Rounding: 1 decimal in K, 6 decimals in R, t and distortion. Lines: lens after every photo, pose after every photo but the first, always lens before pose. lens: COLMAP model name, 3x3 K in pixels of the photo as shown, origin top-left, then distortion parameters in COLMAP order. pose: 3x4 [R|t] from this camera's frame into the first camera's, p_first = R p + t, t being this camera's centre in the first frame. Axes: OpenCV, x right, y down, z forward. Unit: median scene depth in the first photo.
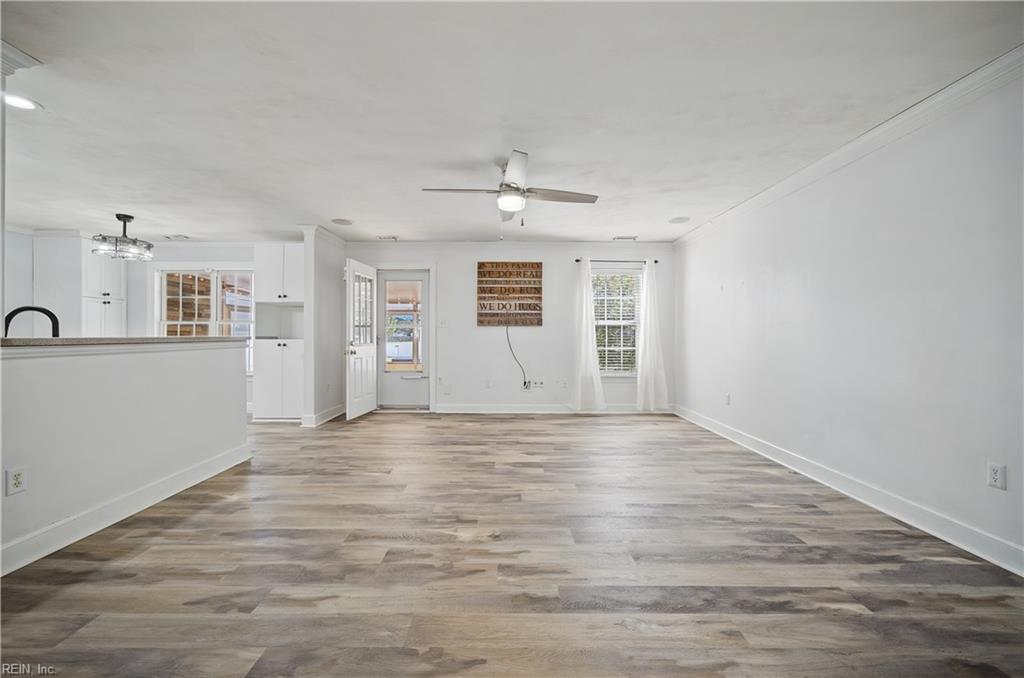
lens RADIAL K [[406.5, 0, 512.0], [0, 406.5, 338.9], [0, 0, 1]] dist [0.003286, -0.000102]
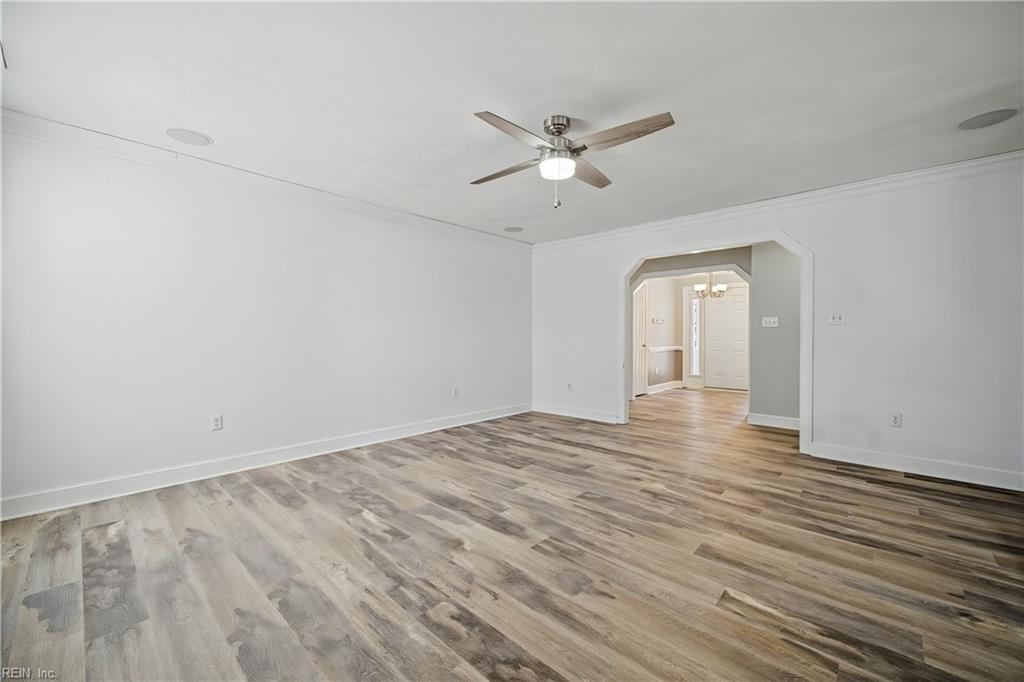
lens RADIAL K [[406.5, 0, 511.3], [0, 406.5, 337.6], [0, 0, 1]] dist [0.003286, -0.000102]
pose [[-0.729051, -0.006076, 0.684432, -0.610712], [0.000676, 0.999954, 0.009598, -0.012525], [-0.684459, 0.007460, -0.729014, 2.088280]]
